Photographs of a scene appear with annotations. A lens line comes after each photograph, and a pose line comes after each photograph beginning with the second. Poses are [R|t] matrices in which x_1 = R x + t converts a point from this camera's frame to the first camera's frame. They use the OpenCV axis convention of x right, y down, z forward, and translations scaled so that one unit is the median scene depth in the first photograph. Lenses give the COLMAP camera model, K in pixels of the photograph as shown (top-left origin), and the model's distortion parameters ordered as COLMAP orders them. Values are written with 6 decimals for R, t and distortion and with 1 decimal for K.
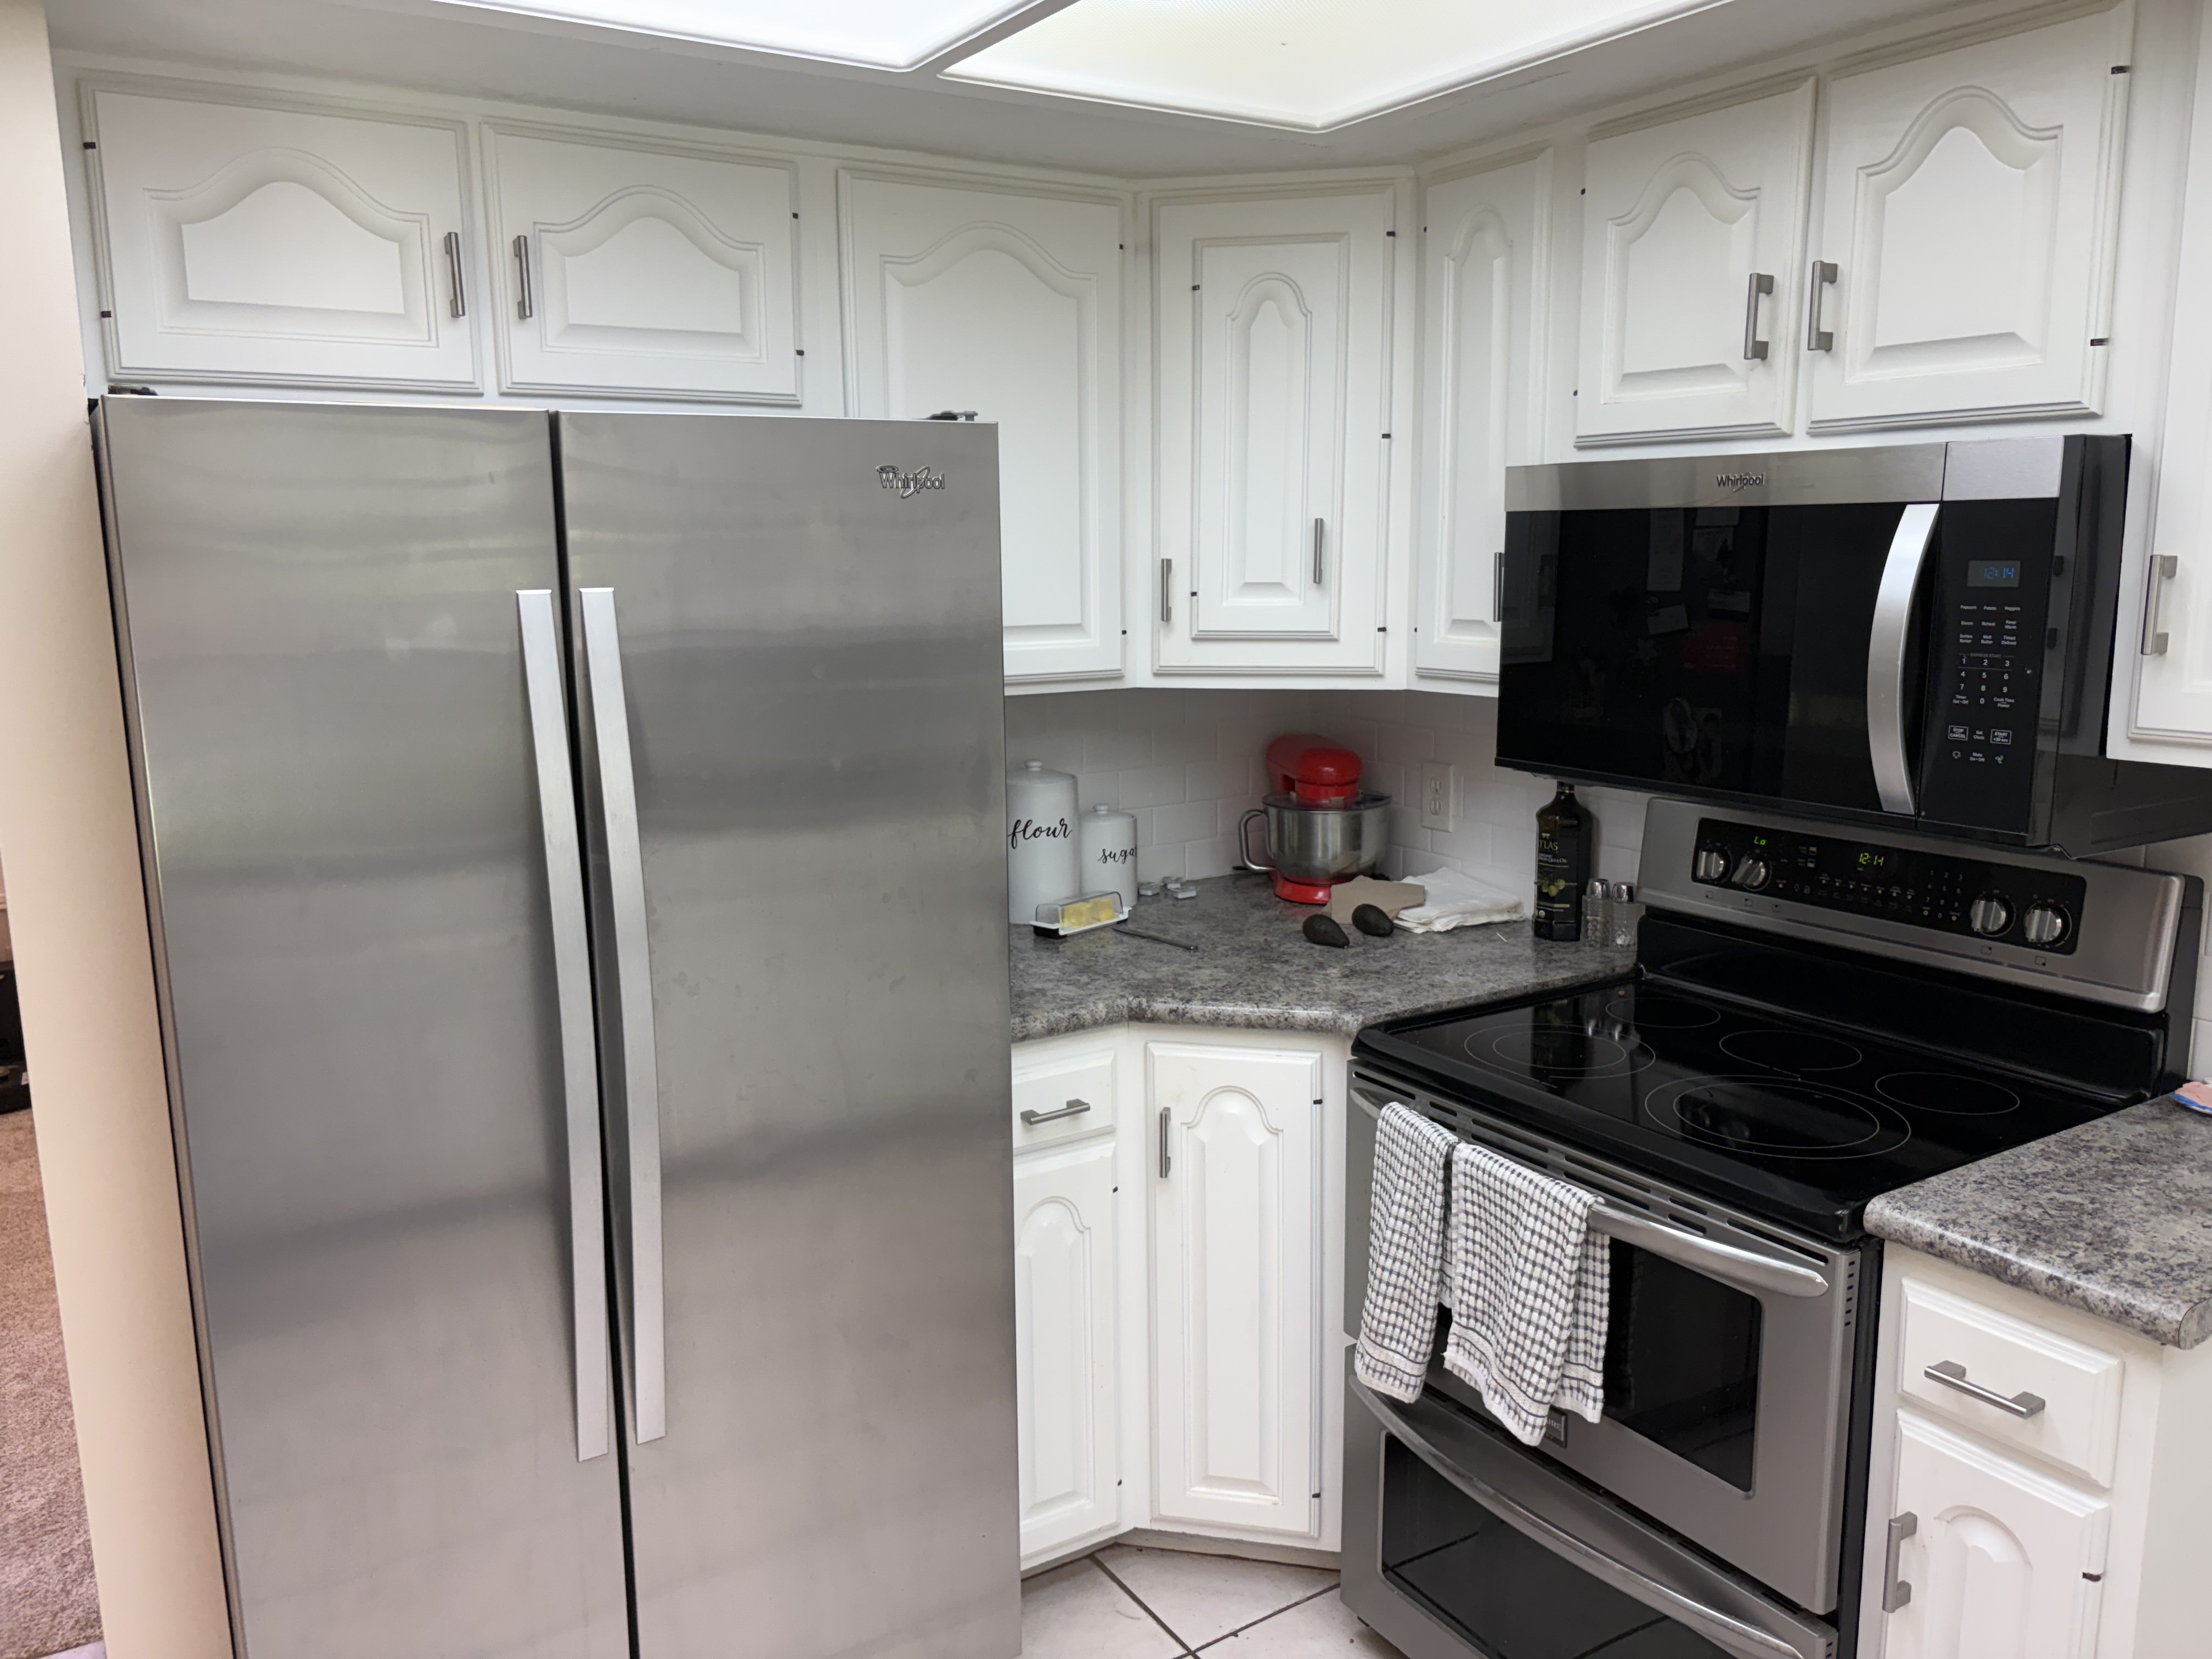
lens RADIAL K [[1674.4, 0, 1109.0], [0, 1674.4, 848.8], [0, 0, 1]] dist [0.001109, 0.004690]
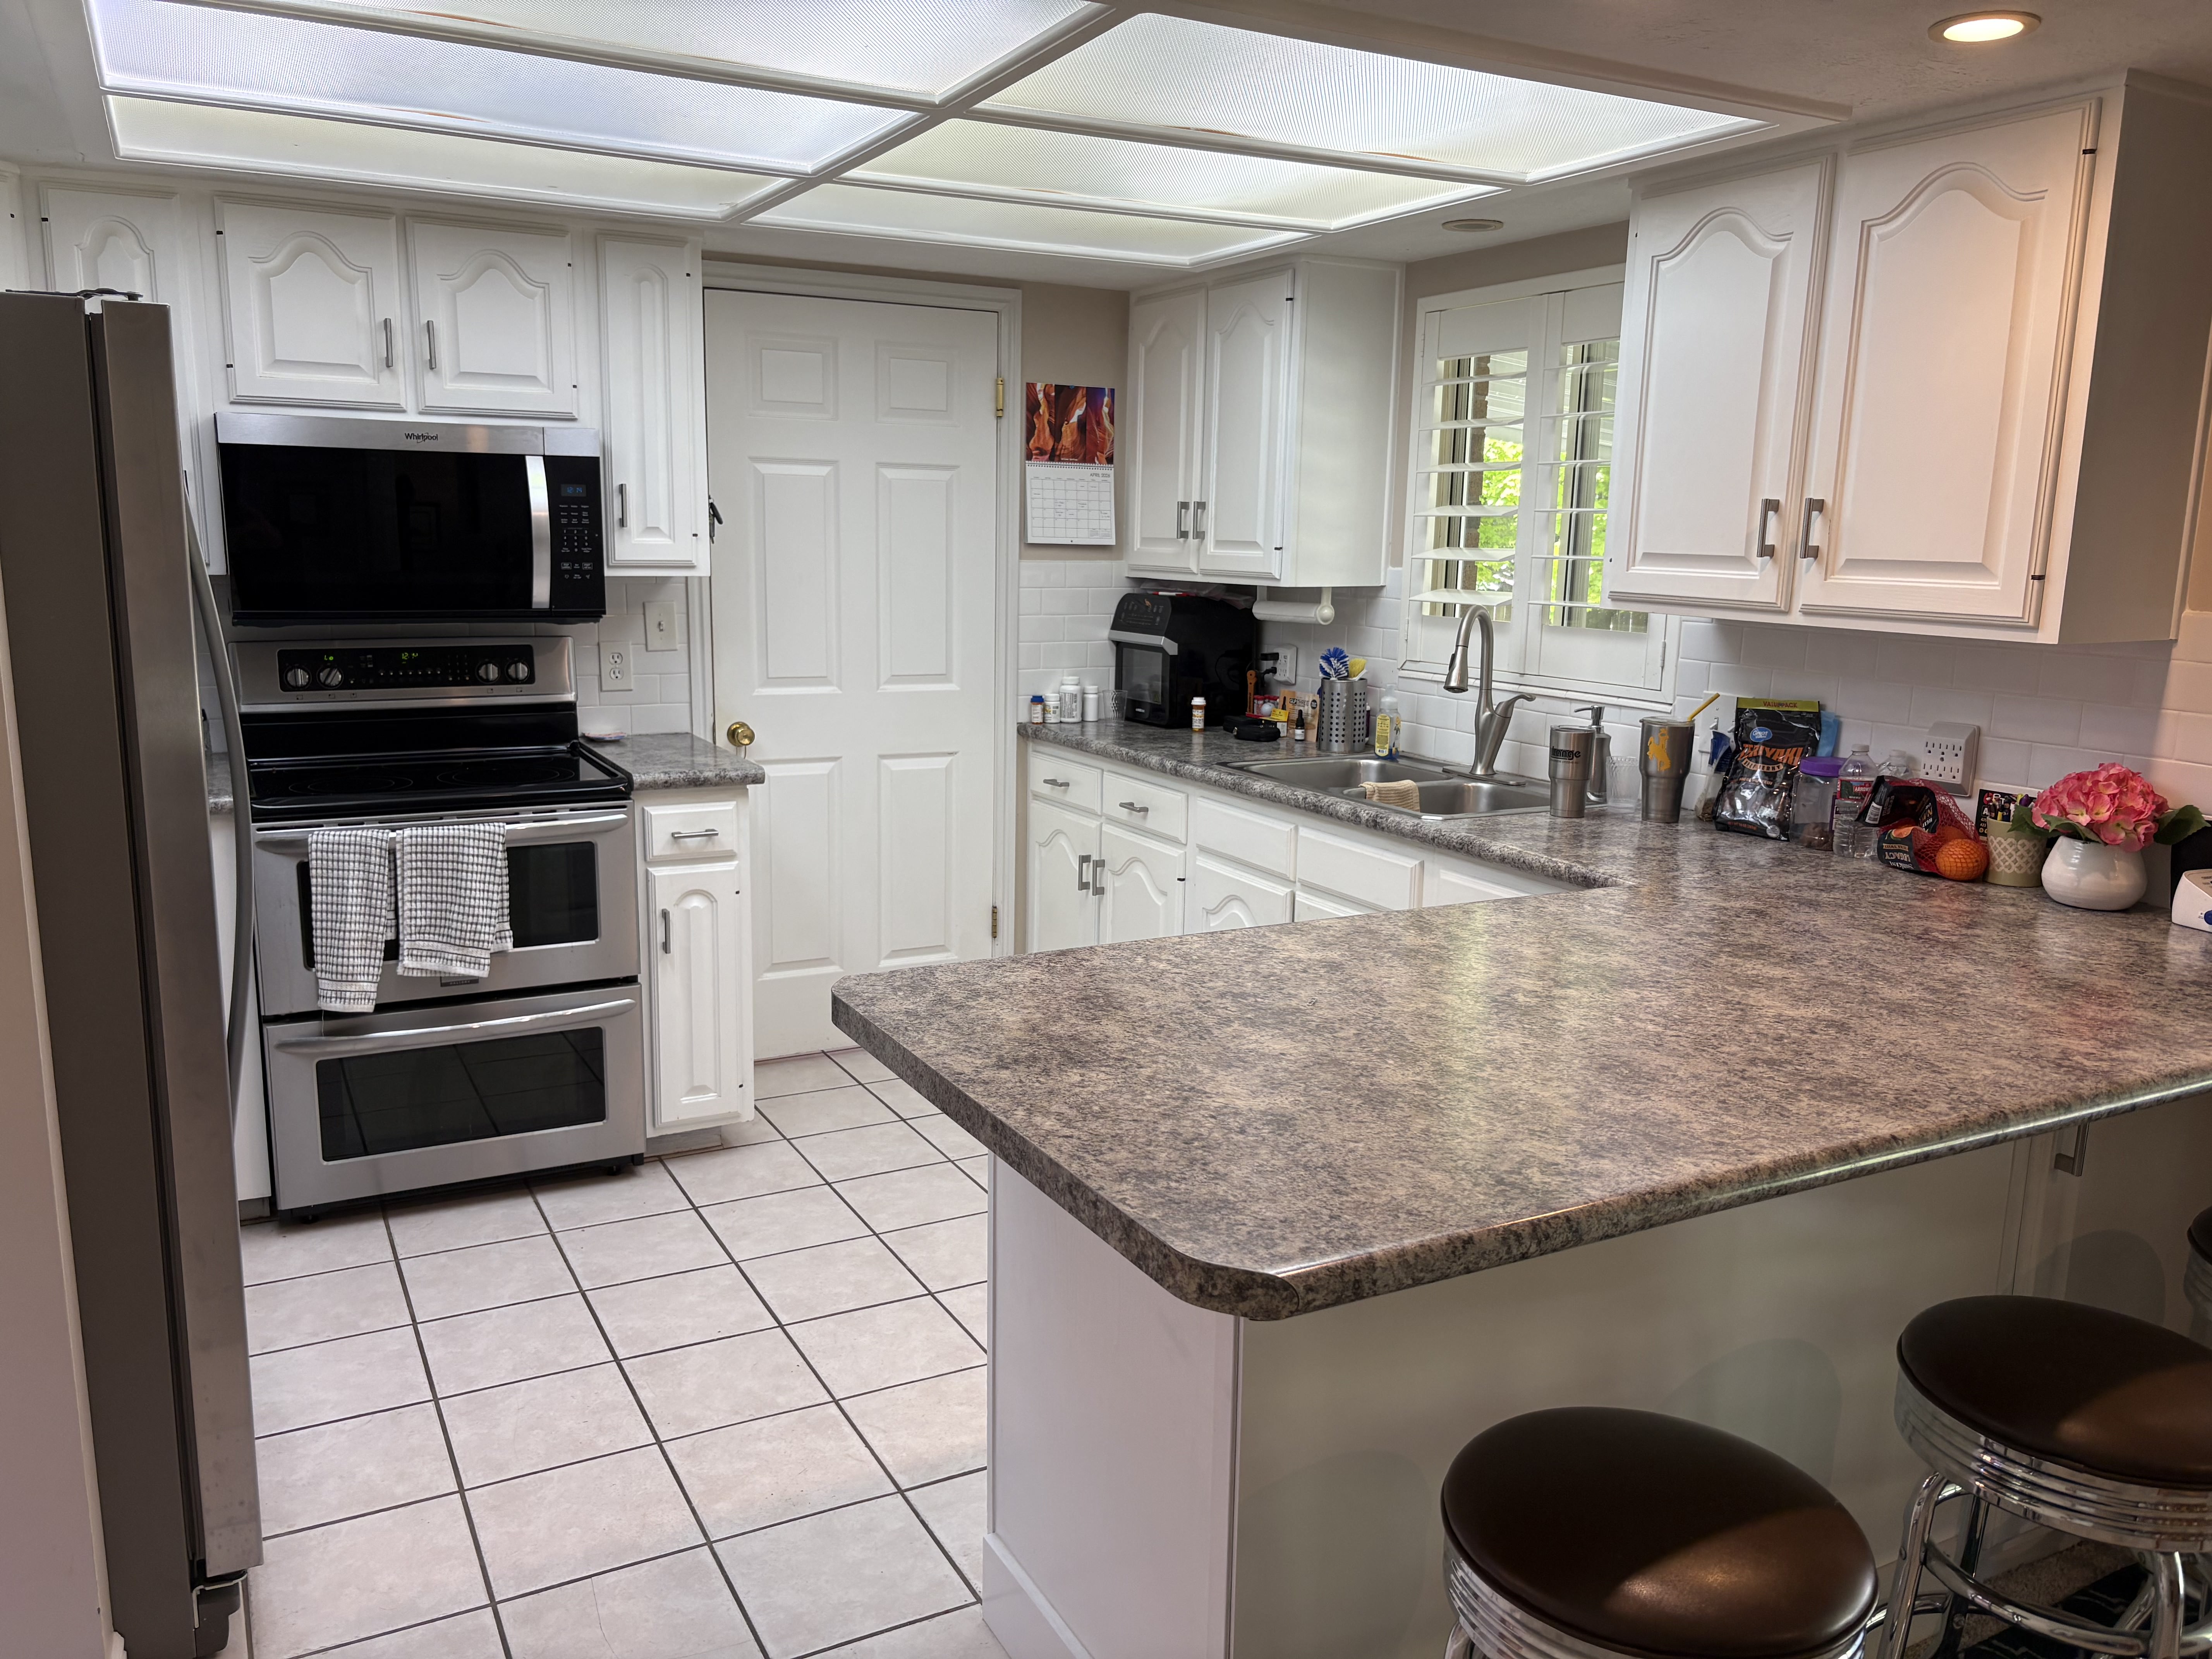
lens RADIAL K [[1674.4, 0, 1110.8], [0, 1674.4, 830.5], [0, 0, 1]] dist [0.001109, 0.004690]
pose [[0.077246, -0.174044, 0.981703, -1.441940], [0.160870, 0.973919, 0.160006, 0.025568], [-0.983948, 0.145567, 0.103230, 0.144323]]
